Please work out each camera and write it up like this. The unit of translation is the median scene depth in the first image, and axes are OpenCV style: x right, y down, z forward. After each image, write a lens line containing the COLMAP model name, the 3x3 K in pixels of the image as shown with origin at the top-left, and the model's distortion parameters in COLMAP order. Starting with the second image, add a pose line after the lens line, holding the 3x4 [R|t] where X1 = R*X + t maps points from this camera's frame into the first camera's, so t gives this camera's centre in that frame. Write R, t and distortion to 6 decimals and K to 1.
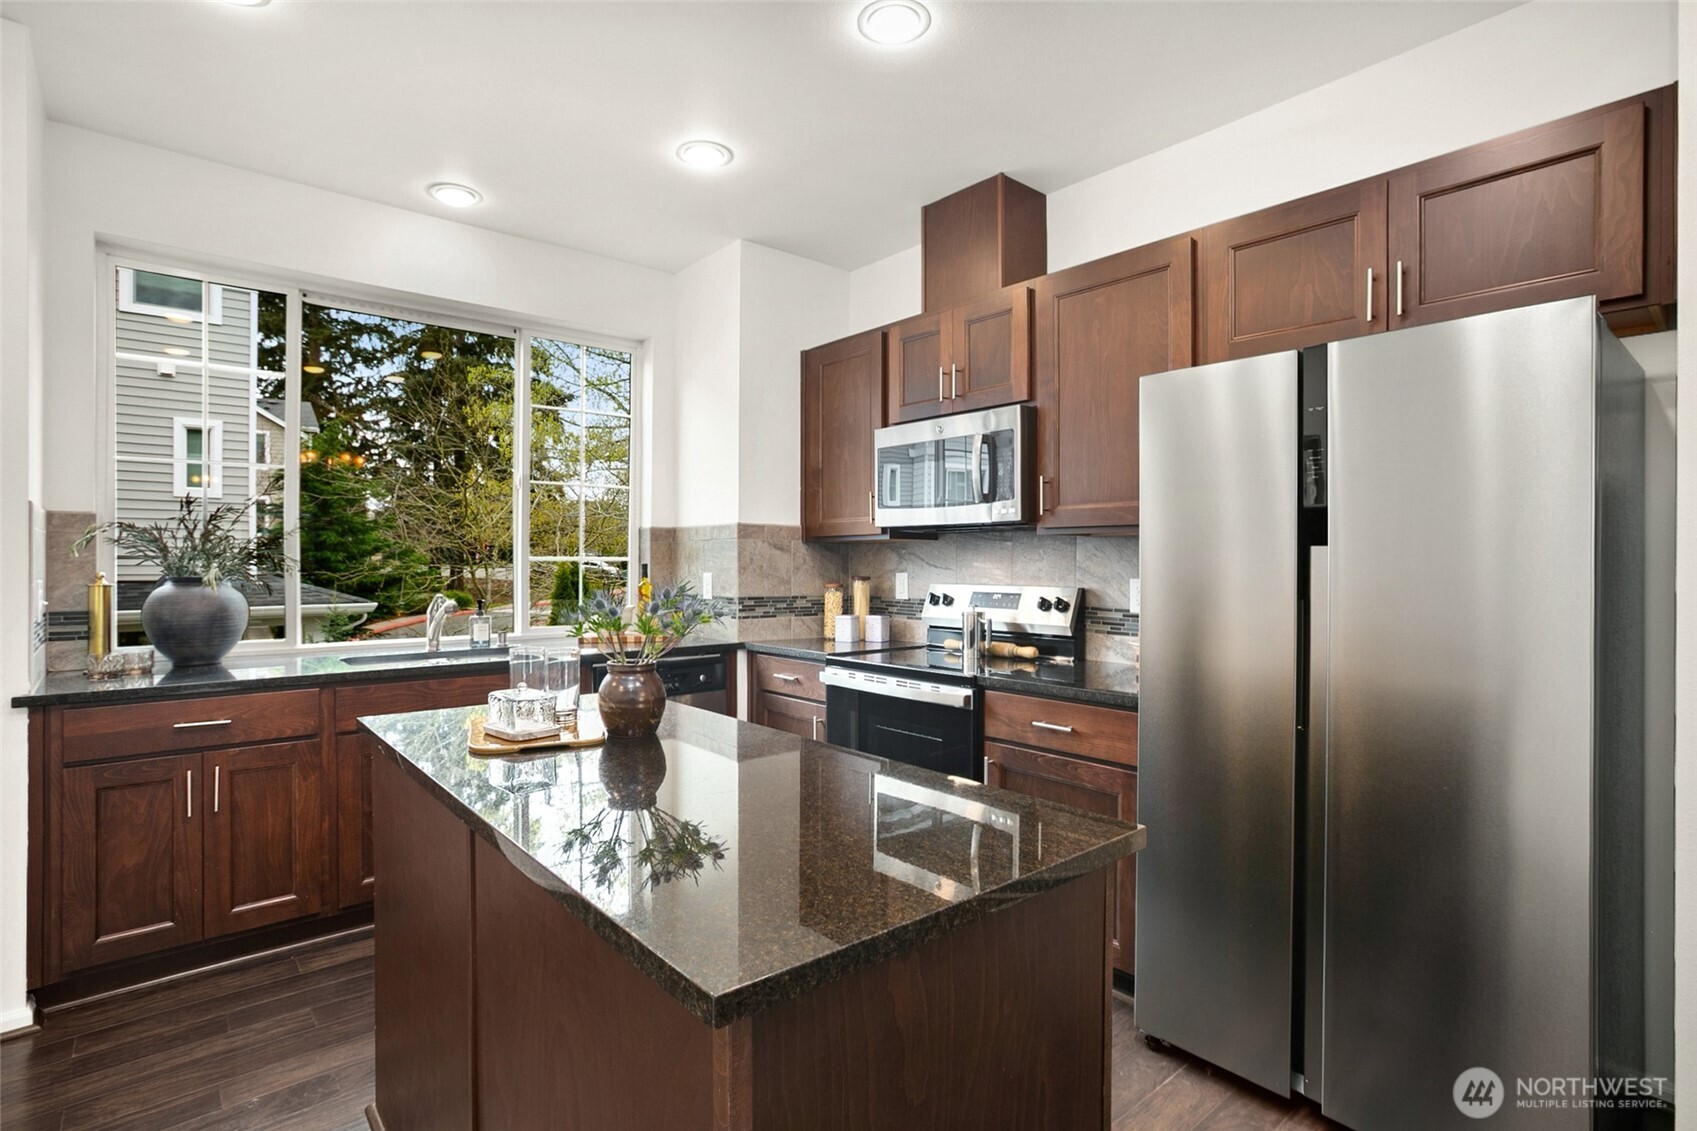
lens RADIAL K [[825.0, 0, 848.5], [0, 825.0, 565.5], [0, 0, 1]] dist [-0.002360, -0.000201]
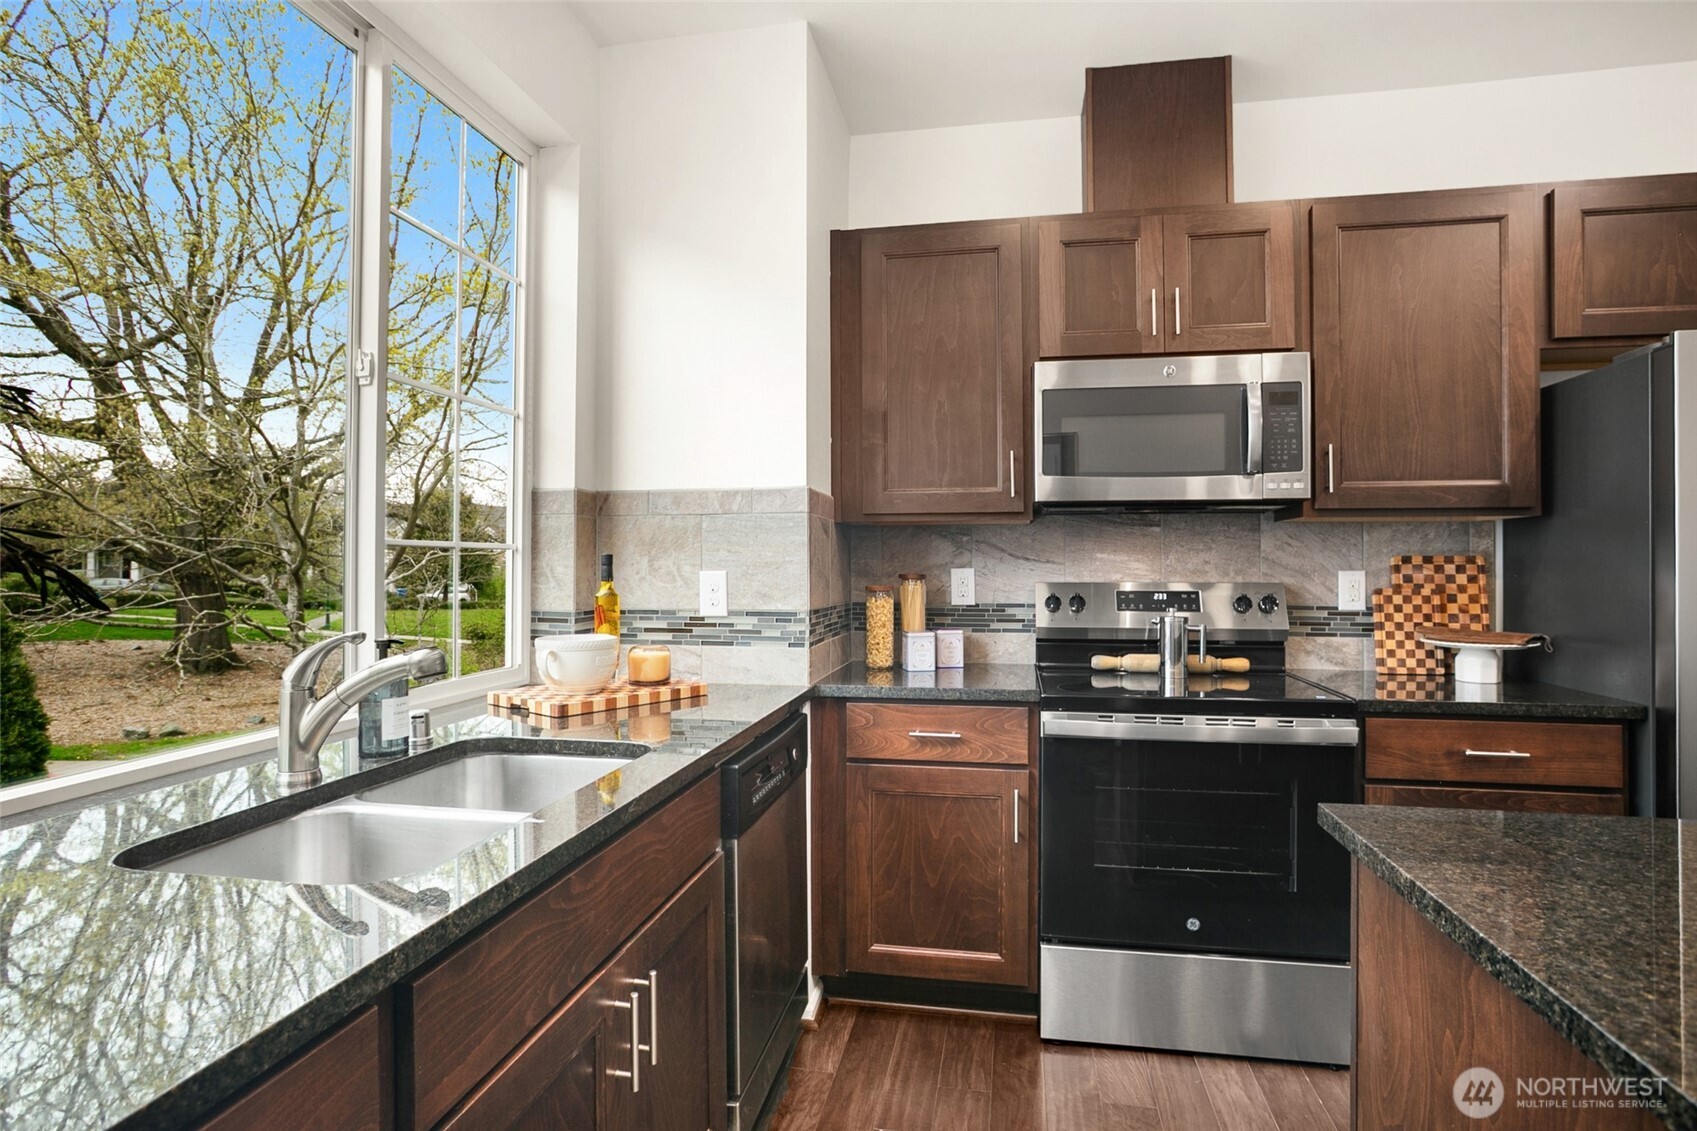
lens RADIAL K [[836.4, 0, 848.5], [0, 836.4, 565.5], [0, 0, 1]] dist [-0.014428, -0.000093]
pose [[0.783942, -0.001320, 0.620832, -0.537386], [0.004758, 0.999981, -0.003882, 0.009524], [-0.620815, 0.005997, 0.783934, 0.553174]]
